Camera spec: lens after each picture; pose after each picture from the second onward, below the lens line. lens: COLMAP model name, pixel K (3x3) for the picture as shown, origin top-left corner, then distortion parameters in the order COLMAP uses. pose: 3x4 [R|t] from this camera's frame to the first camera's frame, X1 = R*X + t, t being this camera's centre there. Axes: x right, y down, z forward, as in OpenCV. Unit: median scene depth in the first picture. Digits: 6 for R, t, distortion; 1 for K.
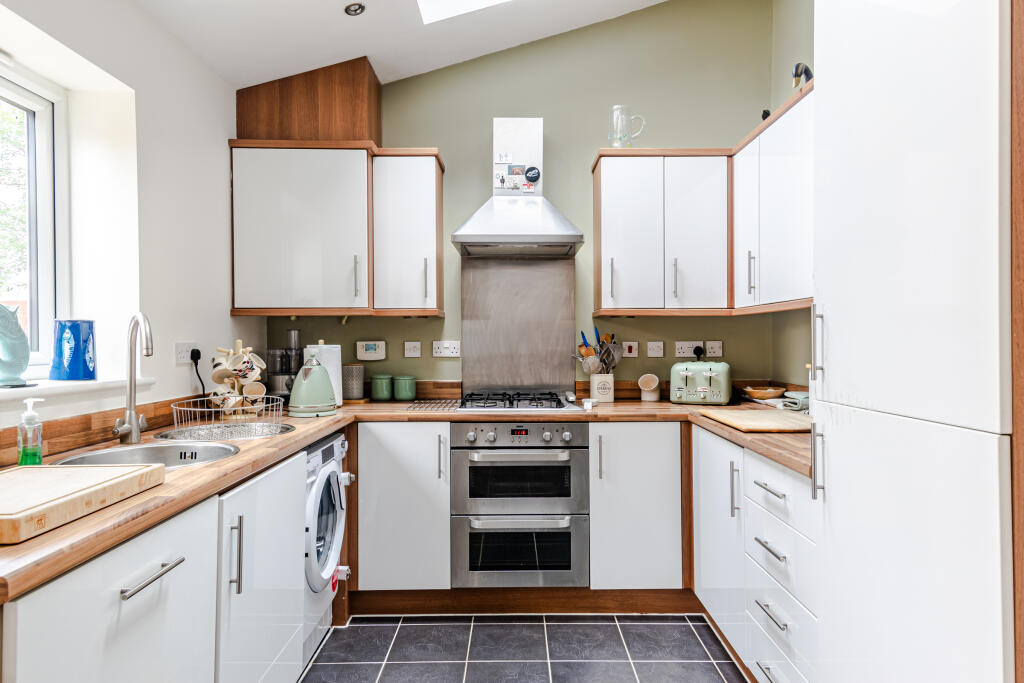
lens RADIAL K [[634.0, 0, 516.6], [0, 634.0, 341.7], [0, 0, 1]] dist [0.037647, -0.005663]
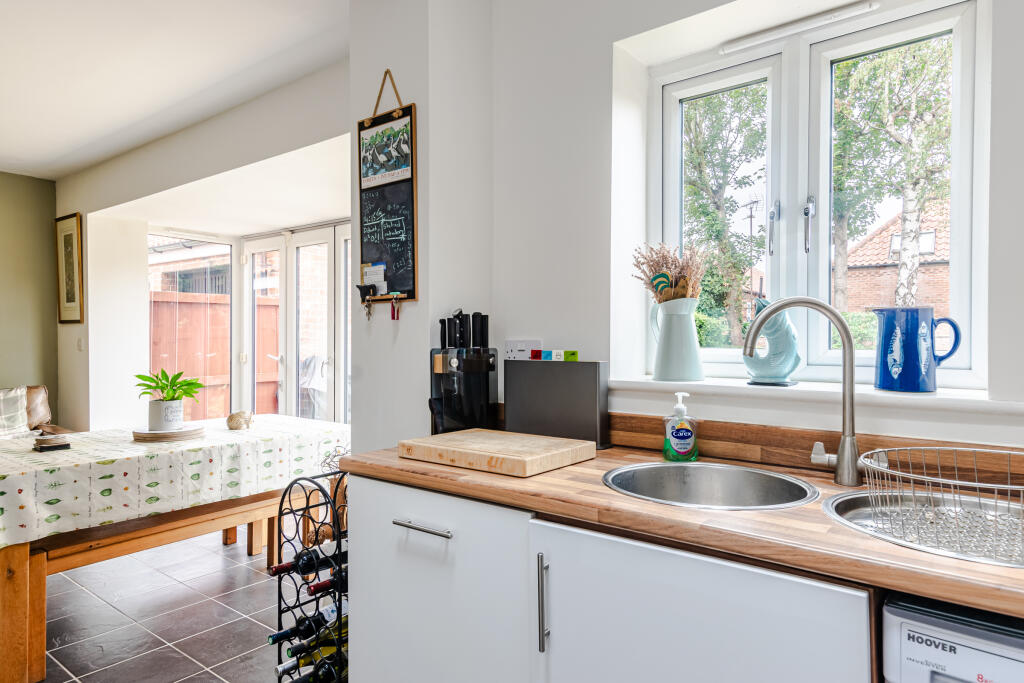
lens RADIAL K [[634.0, 0, 519.8], [0, 634.0, 339.6], [0, 0, 1]] dist [0.037647, -0.005663]
pose [[-0.624509, 0.007152, -0.780985, 0.107542], [-0.002238, 0.999938, 0.010947, -0.003784], [0.781015, 0.008584, -0.624454, 0.764269]]
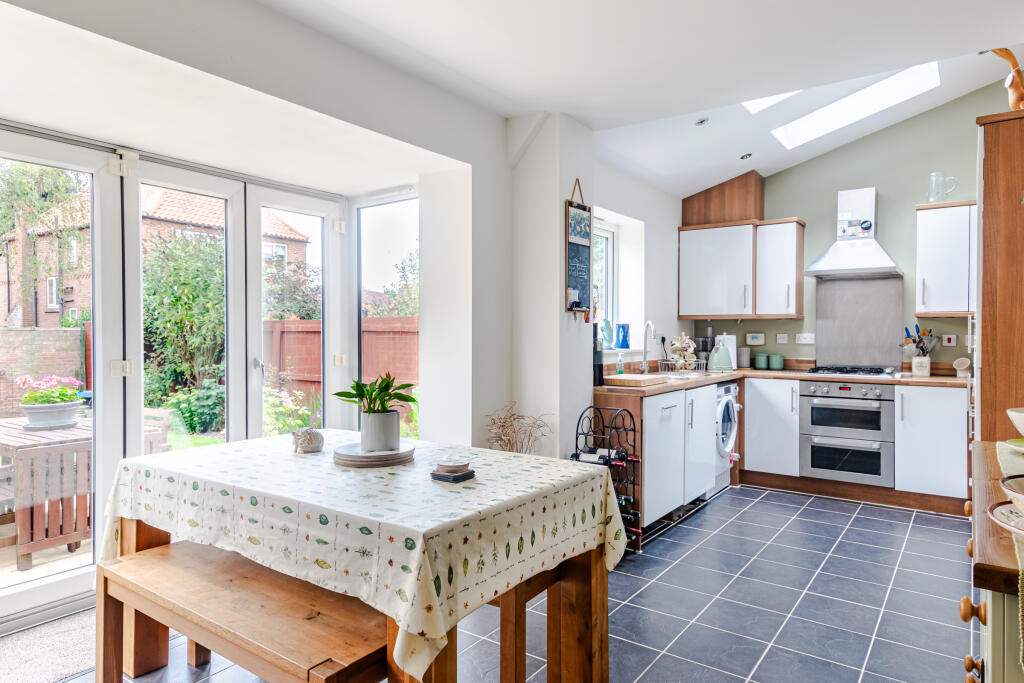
lens RADIAL K [[634.0, 0, 516.7], [0, 634.0, 341.3], [0, 0, 1]] dist [0.037647, -0.005663]
pose [[0.815326, 0.012513, -0.578867, 0.251980], [-0.006878, 0.999905, 0.011926, 0.004209], [0.578961, -0.005742, 0.815335, -0.798188]]
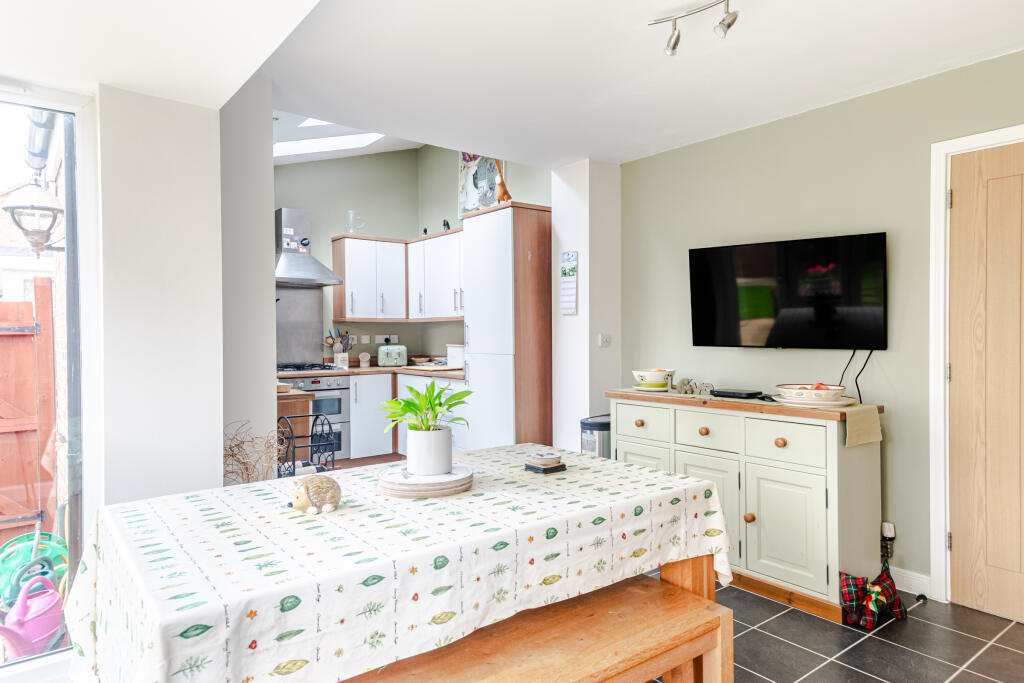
lens RADIAL K [[634.0, 0, 525.5], [0, 634.0, 333.1], [0, 0, 1]] dist [0.037647, -0.005663]
pose [[0.781643, 0.000268, 0.623726, -0.651083], [0.003304, 0.999984, -0.004570, 0.003636], [-0.623717, 0.005633, 0.781630, -0.843109]]
